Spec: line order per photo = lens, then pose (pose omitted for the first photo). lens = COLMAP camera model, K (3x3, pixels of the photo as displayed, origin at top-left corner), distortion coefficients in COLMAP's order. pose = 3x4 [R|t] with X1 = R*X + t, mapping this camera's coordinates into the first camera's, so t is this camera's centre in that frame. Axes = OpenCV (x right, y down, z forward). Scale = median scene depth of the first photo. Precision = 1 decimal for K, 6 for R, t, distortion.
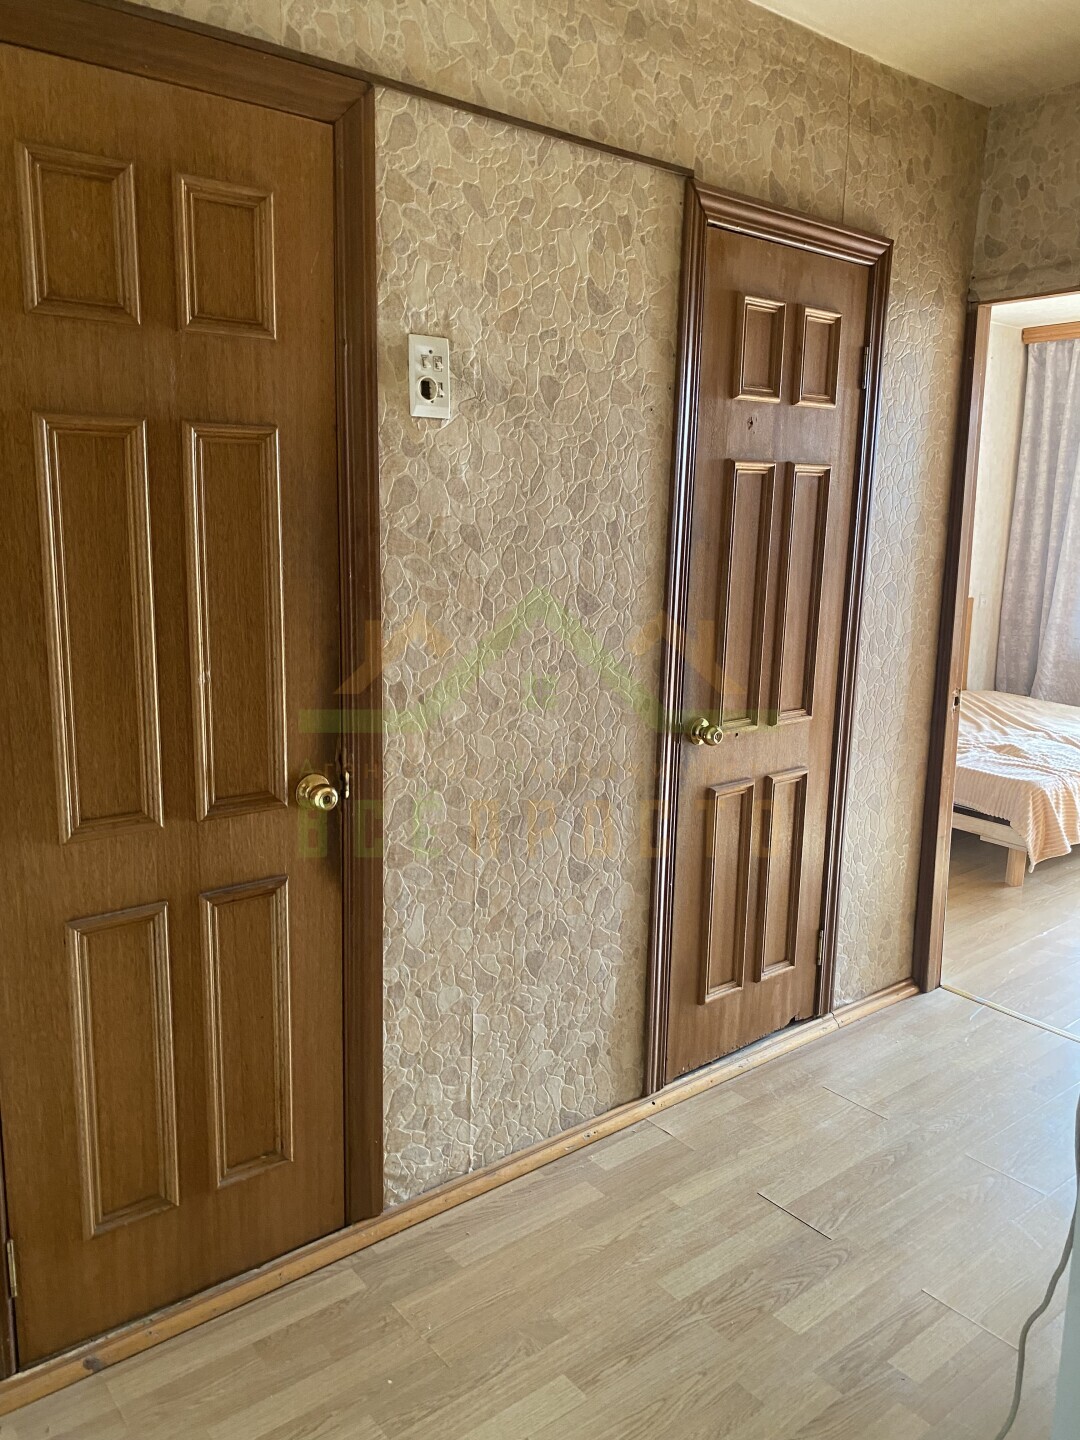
lens RADIAL K [[1126.5, 0, 549.4], [0, 1126.5, 719.4], [0, 0, 1]] dist [0.033970, -0.014875]
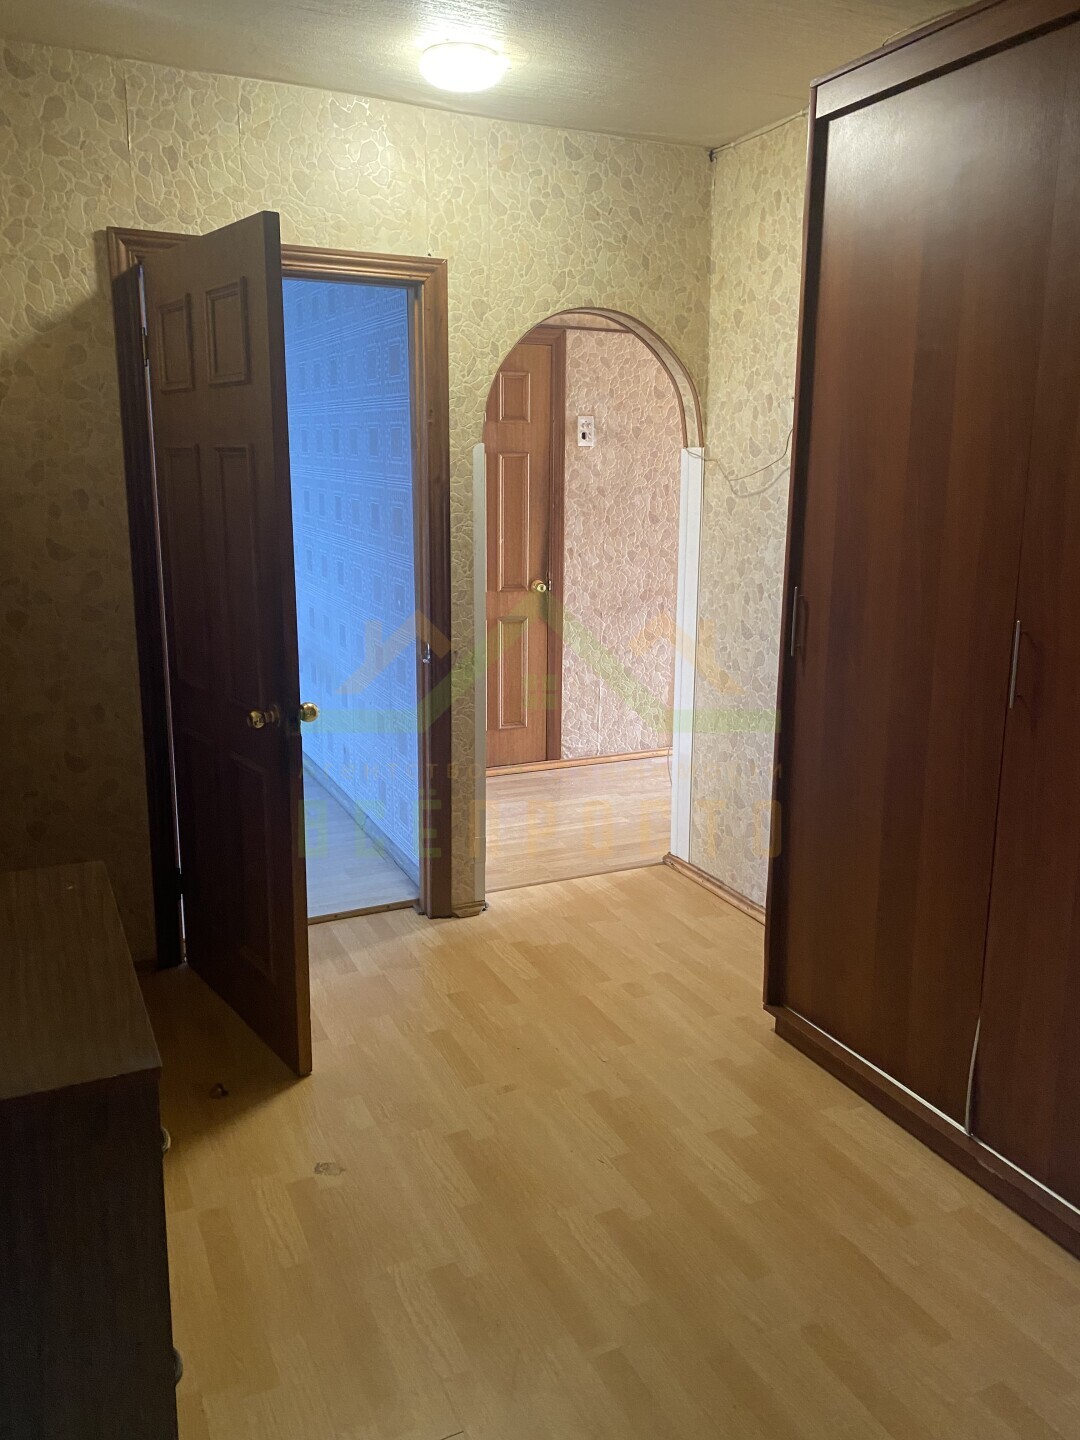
lens RADIAL K [[1126.5, 0, 533.1], [0, 1126.5, 727.6], [0, 0, 1]] dist [0.033970, -0.014875]
pose [[0.969443, 0.041913, -0.241708, 0.435492], [-0.031880, 0.998466, 0.045274, 0.270777], [0.243235, -0.036185, 0.969292, -1.591186]]
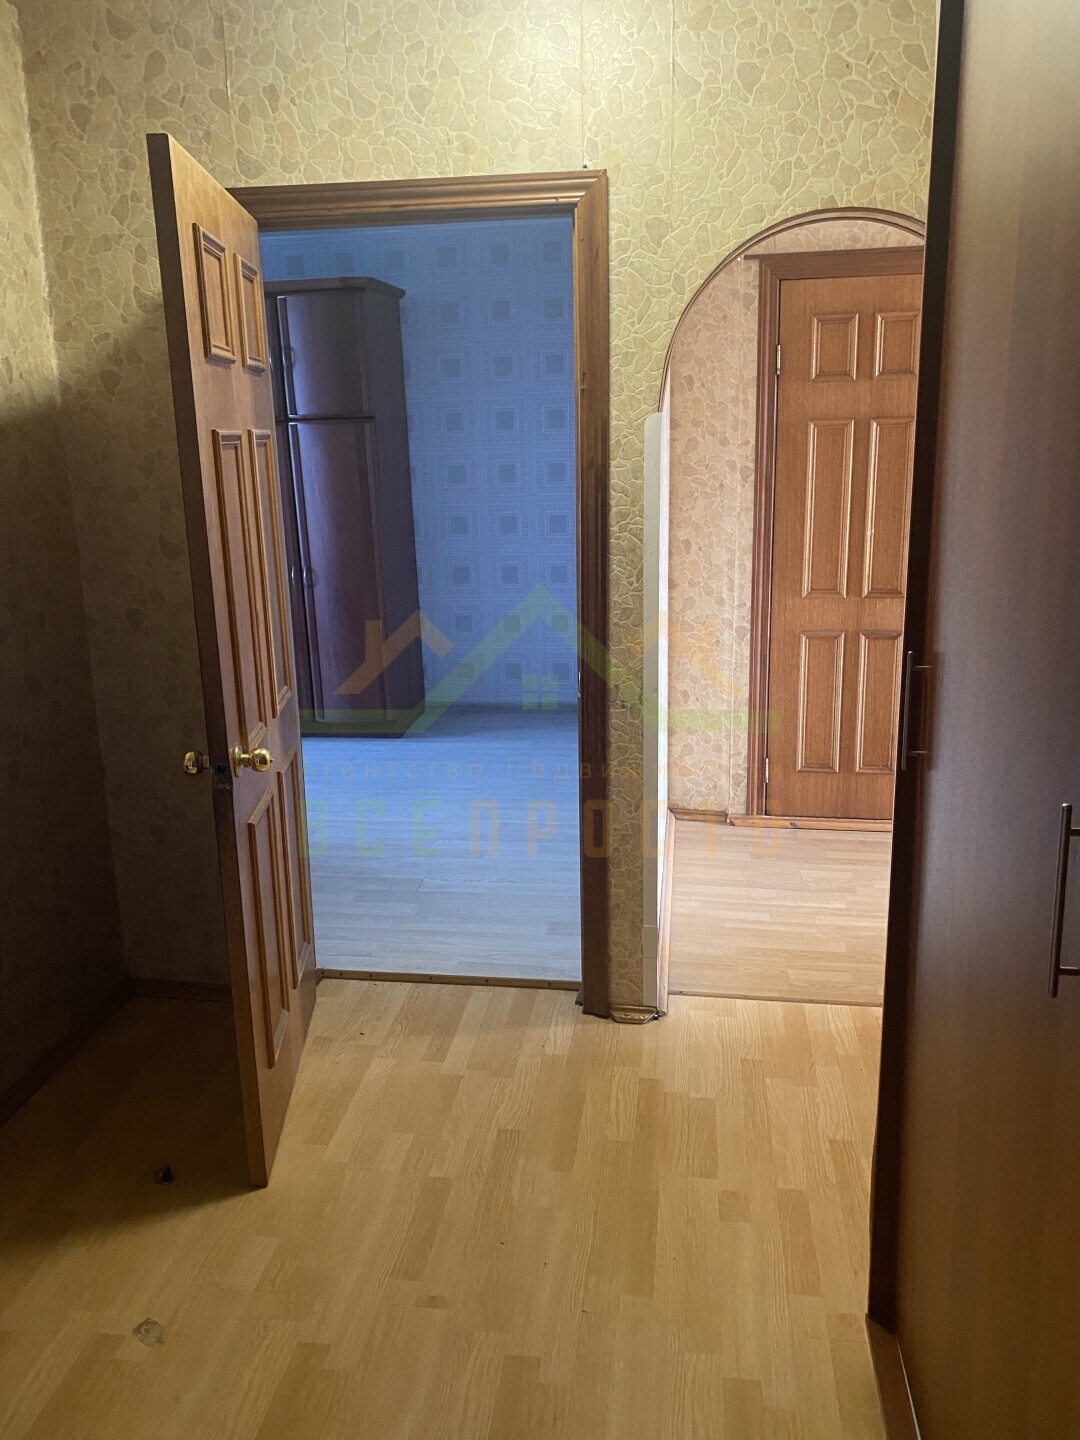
lens RADIAL K [[1126.5, 0, 537.4], [0, 1126.5, 714.0], [0, 0, 1]] dist [0.033970, -0.014875]
pose [[0.667663, 0.145639, -0.730079, 0.829426], [-0.102071, 0.989325, 0.104009, 0.134194], [0.737433, 0.005077, 0.675401, -0.879037]]
